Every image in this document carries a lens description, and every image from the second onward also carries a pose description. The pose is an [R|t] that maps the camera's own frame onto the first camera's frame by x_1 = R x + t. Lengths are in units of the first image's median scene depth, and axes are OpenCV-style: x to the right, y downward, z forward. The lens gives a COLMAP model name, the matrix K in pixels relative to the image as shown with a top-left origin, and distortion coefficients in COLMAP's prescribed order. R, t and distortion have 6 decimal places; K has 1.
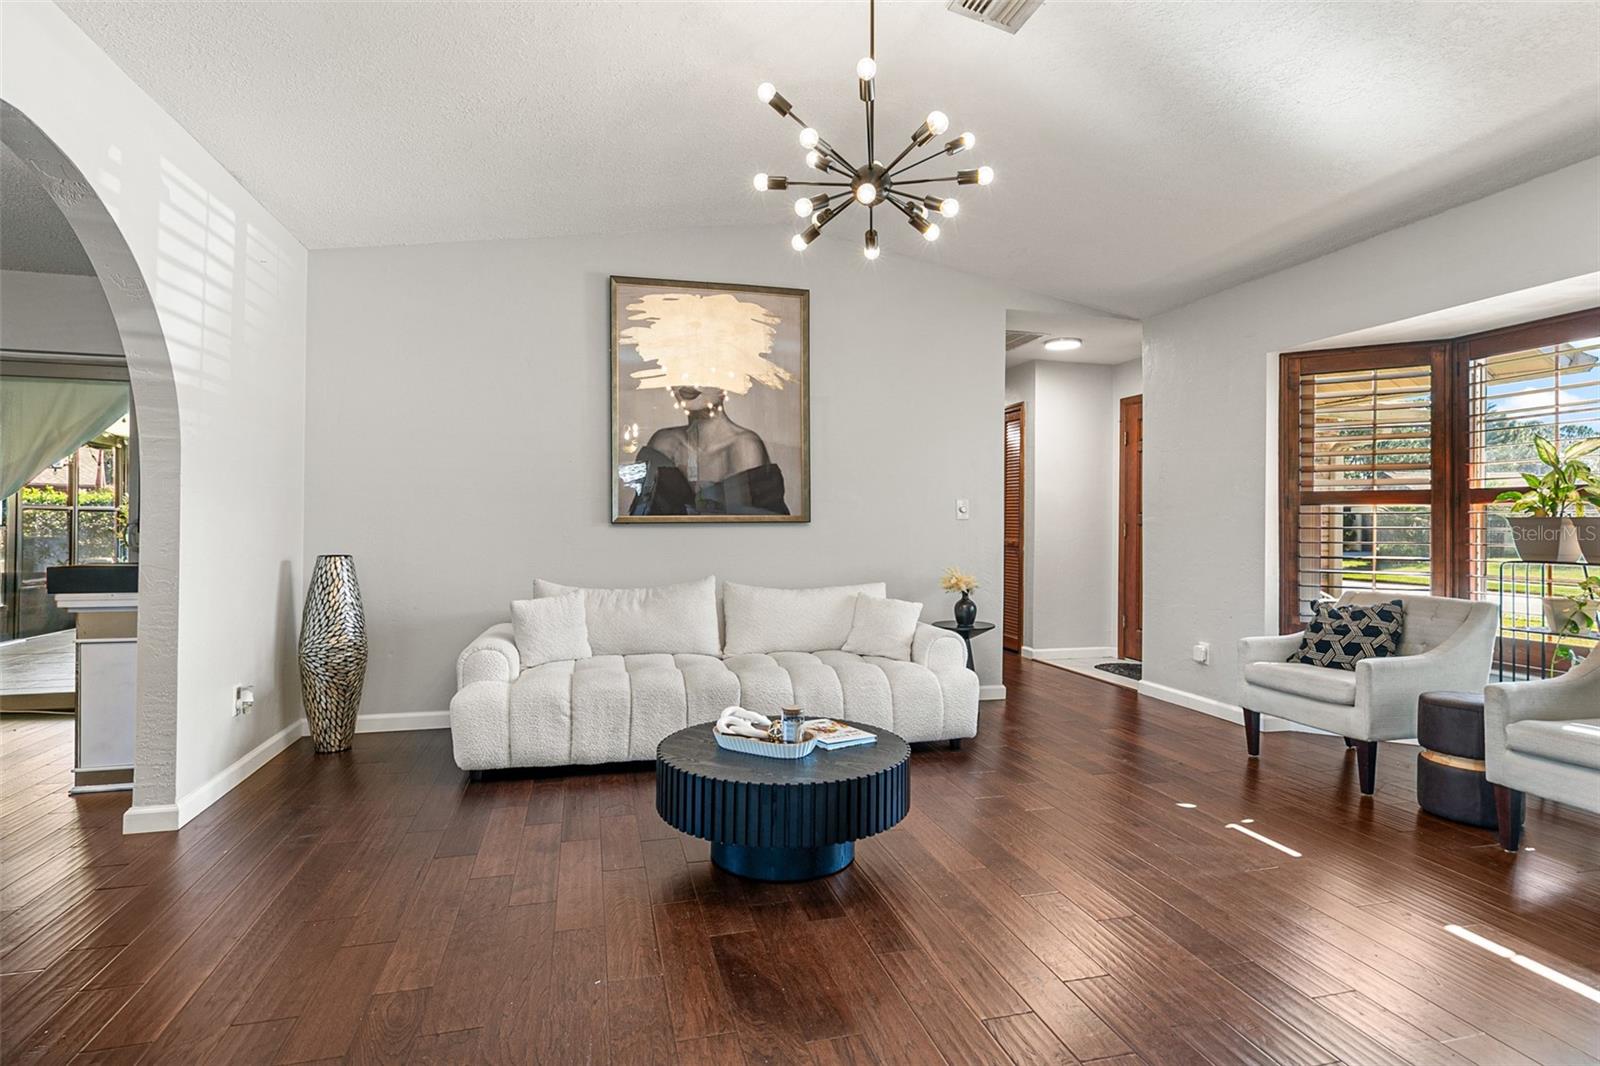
lens RADIAL K [[884.5, 0, 806.5], [0, 884.5, 517.8], [0, 0, 1]] dist [0.023525, -0.000125]
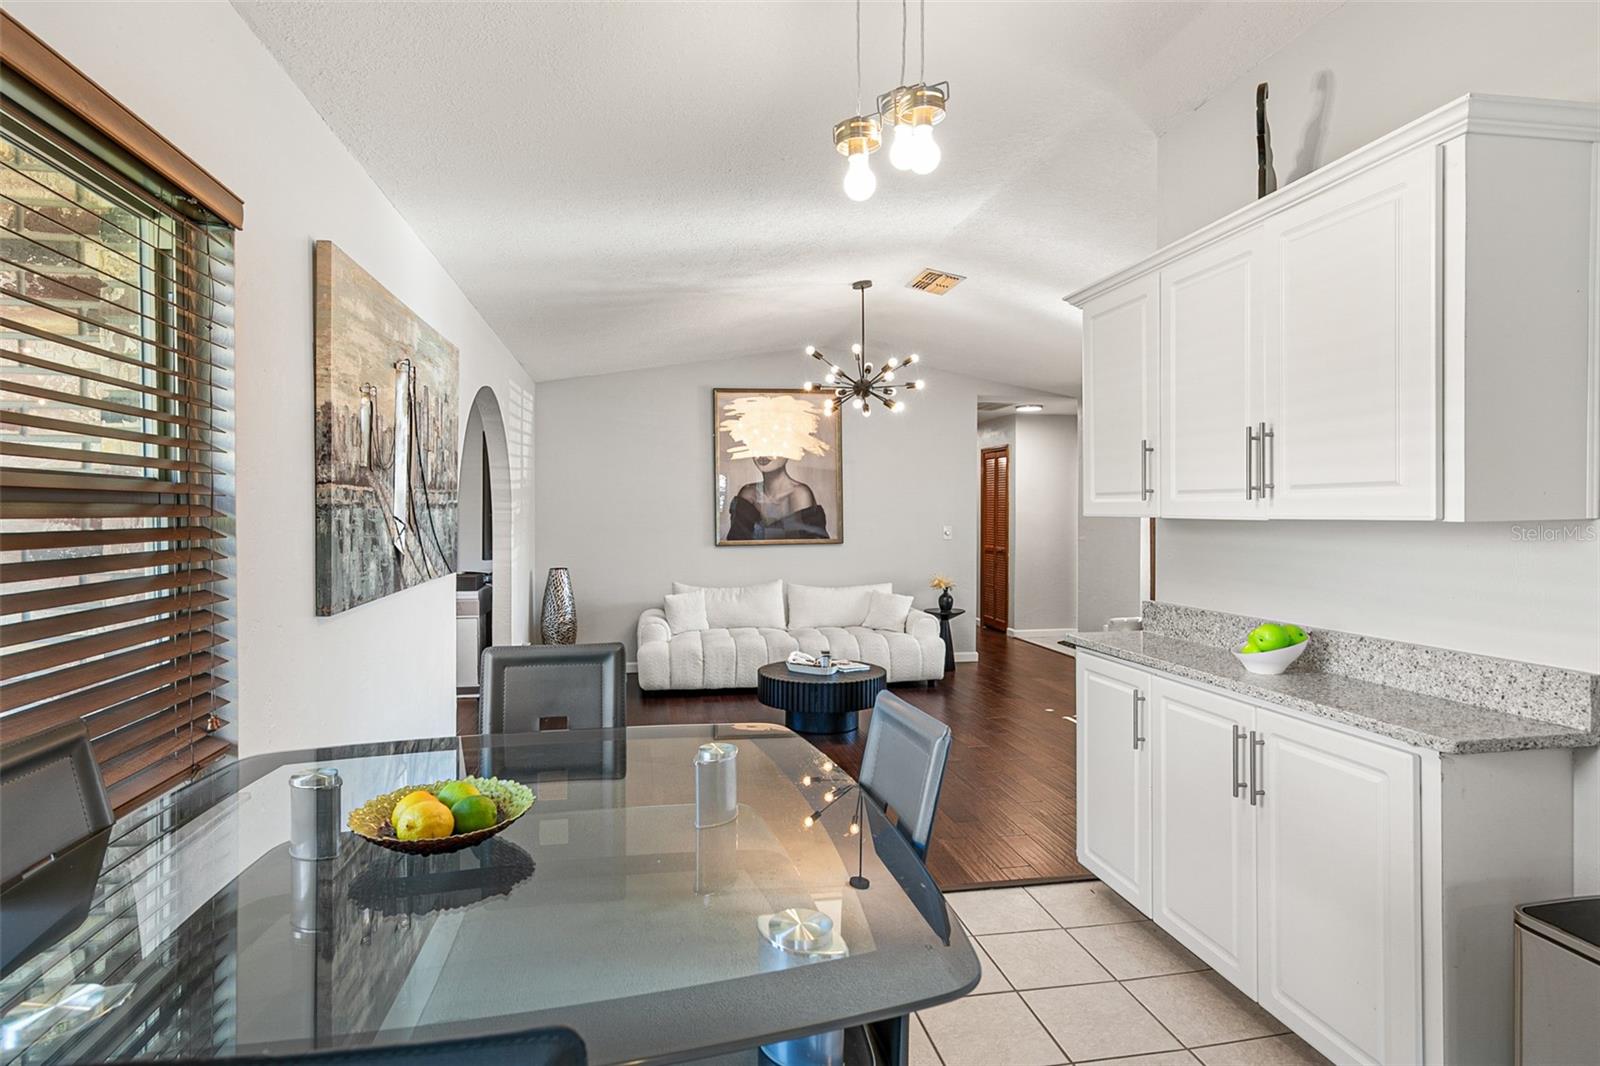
lens RADIAL K [[884.5, 0, 806.5], [0, 884.5, 517.8], [0, 0, 1]] dist [0.023525, -0.000125]
pose [[0.998157, -0.006443, -0.060348, 0.036585], [0.007043, 0.999928, 0.009723, -0.059260], [0.060281, -0.010130, 0.998130, -0.572654]]
